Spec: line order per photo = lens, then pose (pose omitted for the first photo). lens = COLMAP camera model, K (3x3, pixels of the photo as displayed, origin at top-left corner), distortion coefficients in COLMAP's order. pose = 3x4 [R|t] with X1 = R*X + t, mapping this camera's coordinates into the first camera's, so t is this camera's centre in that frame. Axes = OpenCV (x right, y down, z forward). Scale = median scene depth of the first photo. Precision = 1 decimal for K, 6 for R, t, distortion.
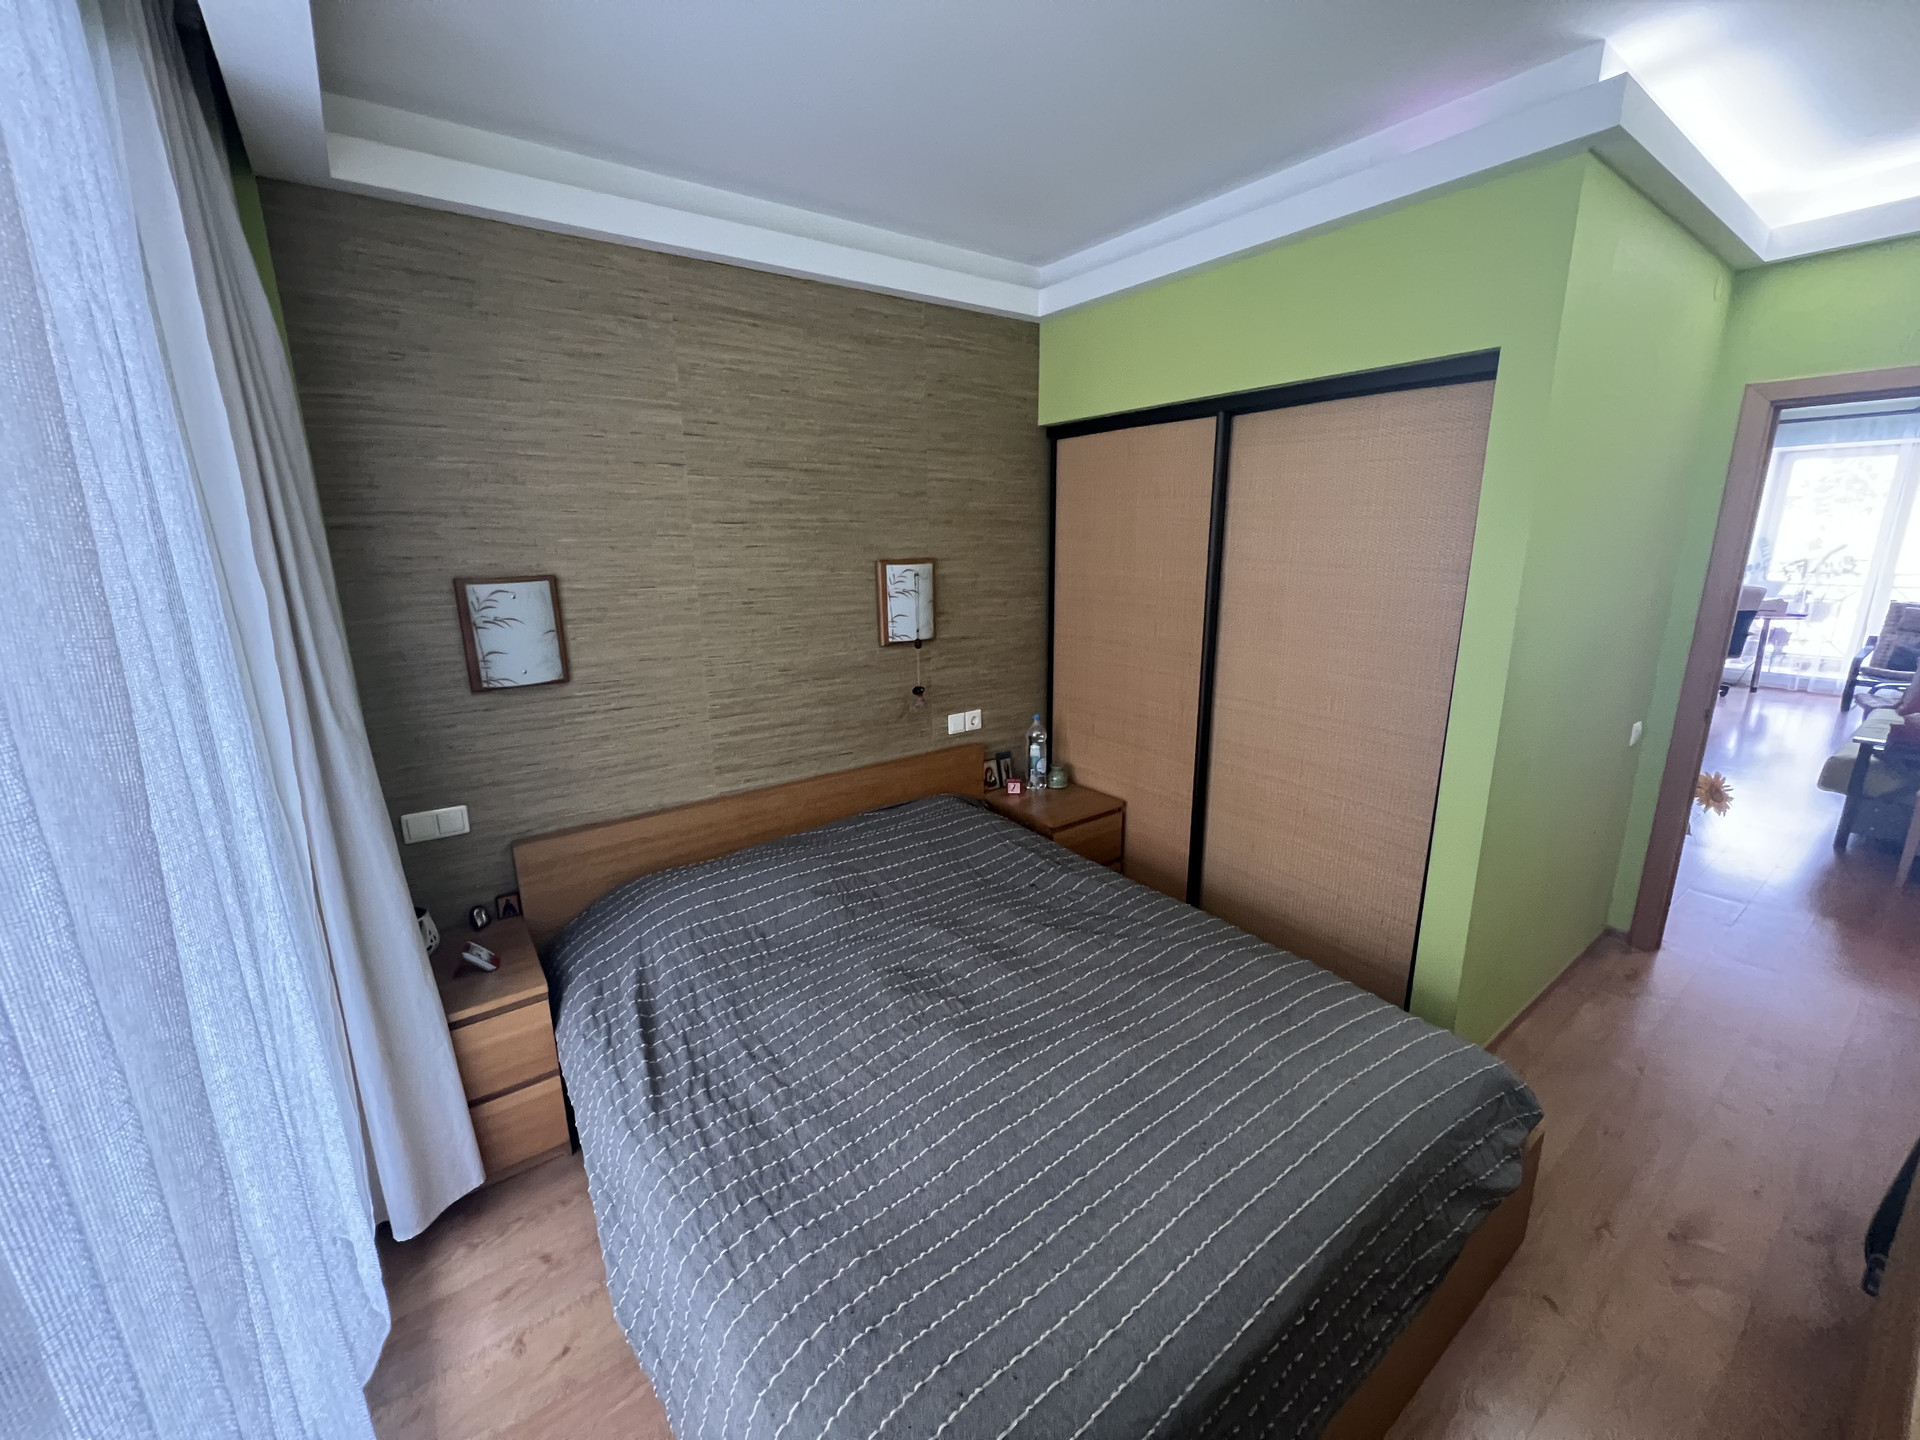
lens RADIAL K [[767.2, 0, 962.3], [0, 767.2, 716.9], [0, 0, 1]] dist [-0.002100, 0.000584]
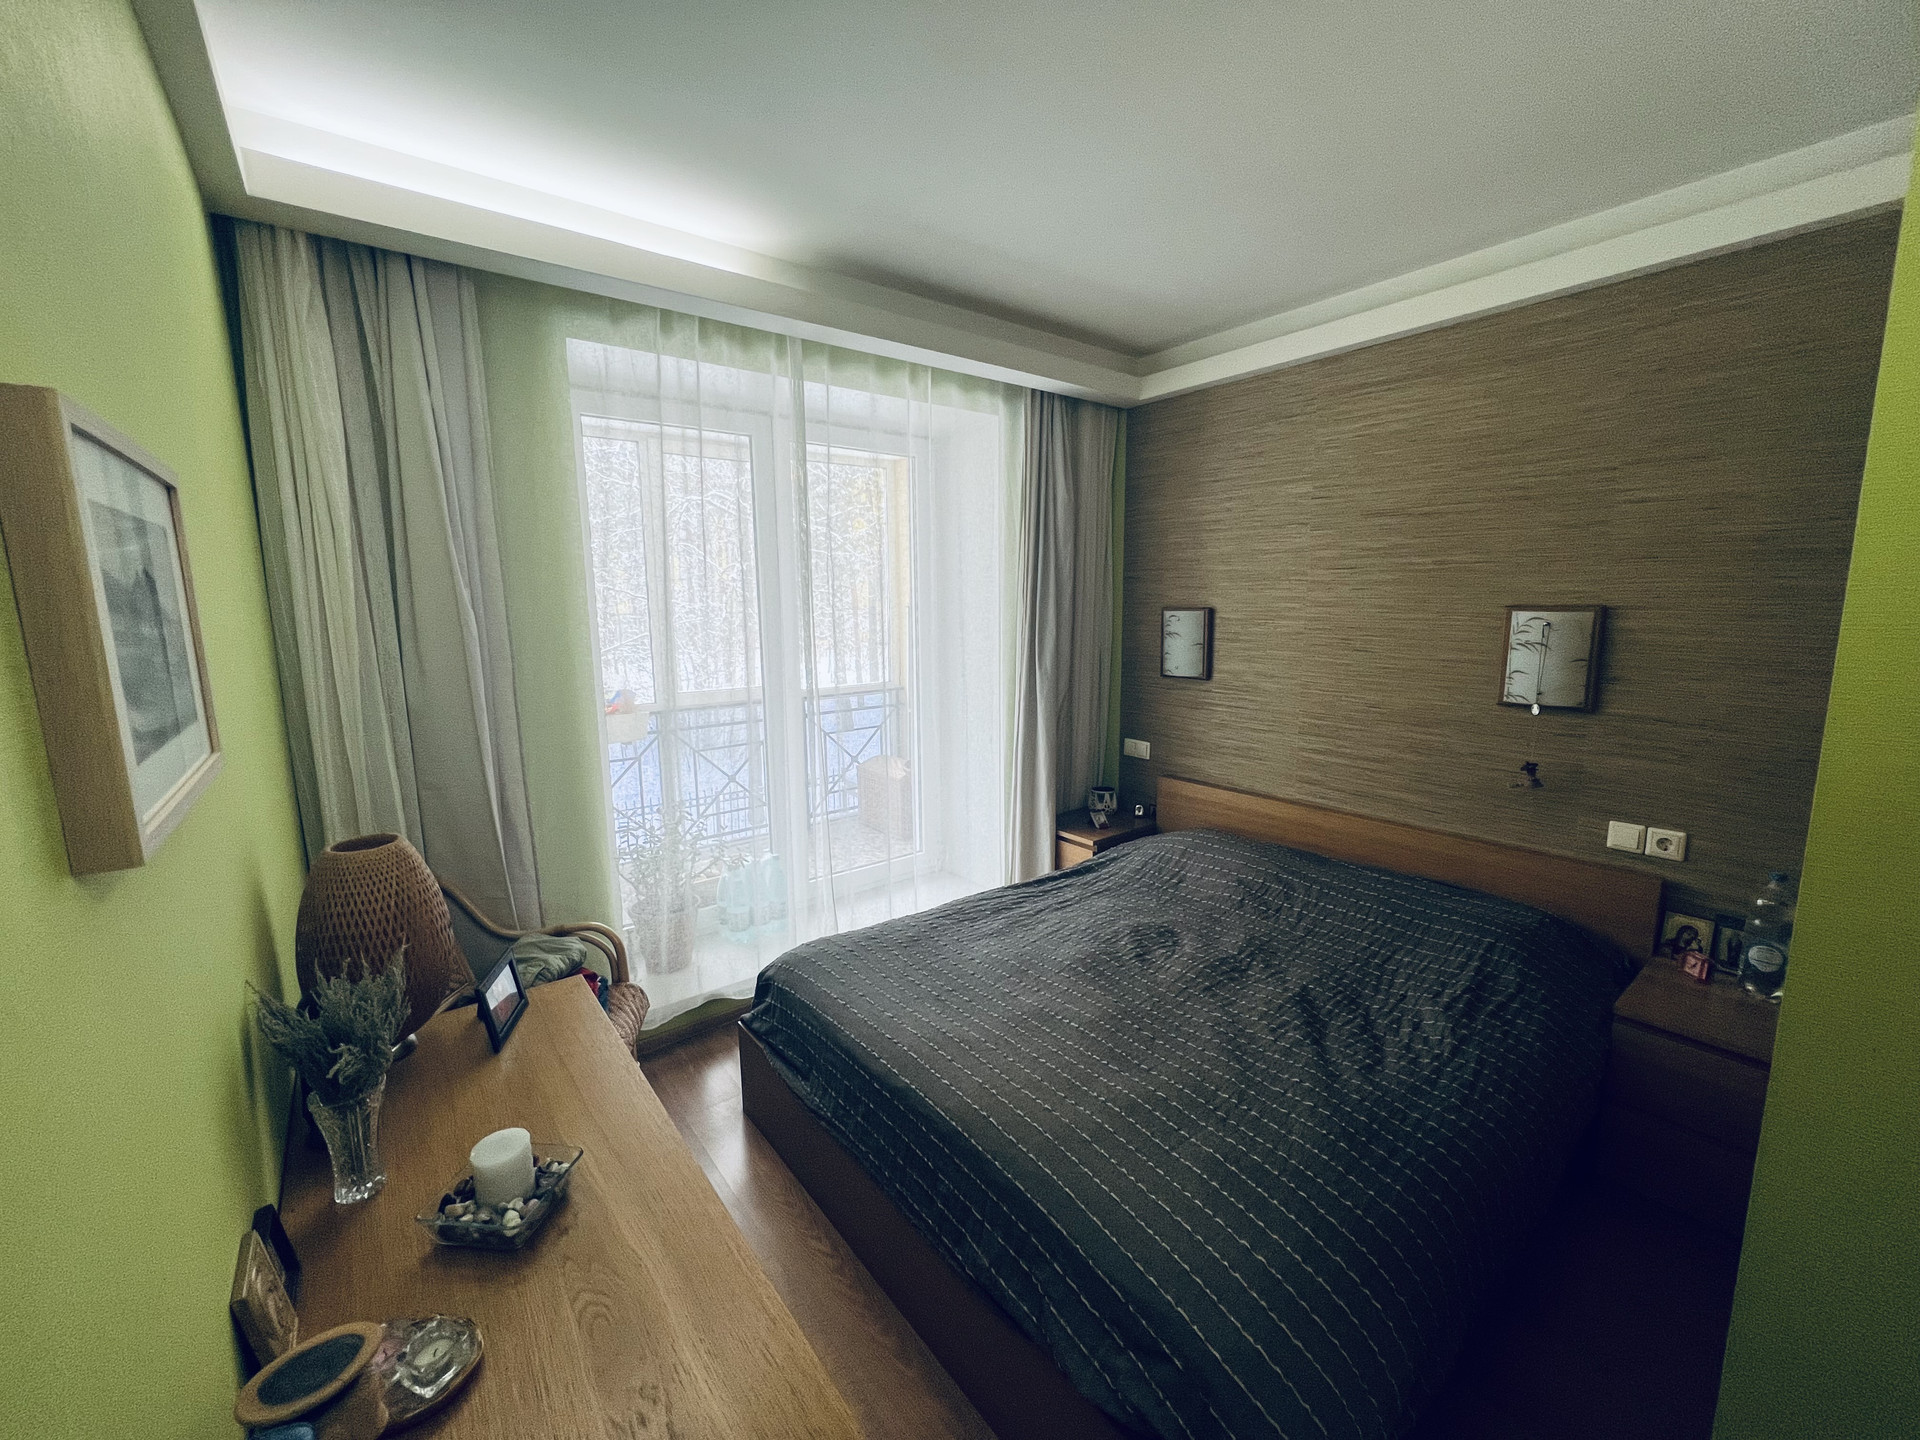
lens RADIAL K [[767.2, 0, 965.3], [0, 767.2, 721.7], [0, 0, 1]] dist [-0.002100, 0.000584]
pose [[0.034267, 0.167169, -0.985333, 0.810908], [-0.227912, 0.961240, 0.155155, -0.080070], [0.973079, 0.219253, 0.071039, 0.408026]]
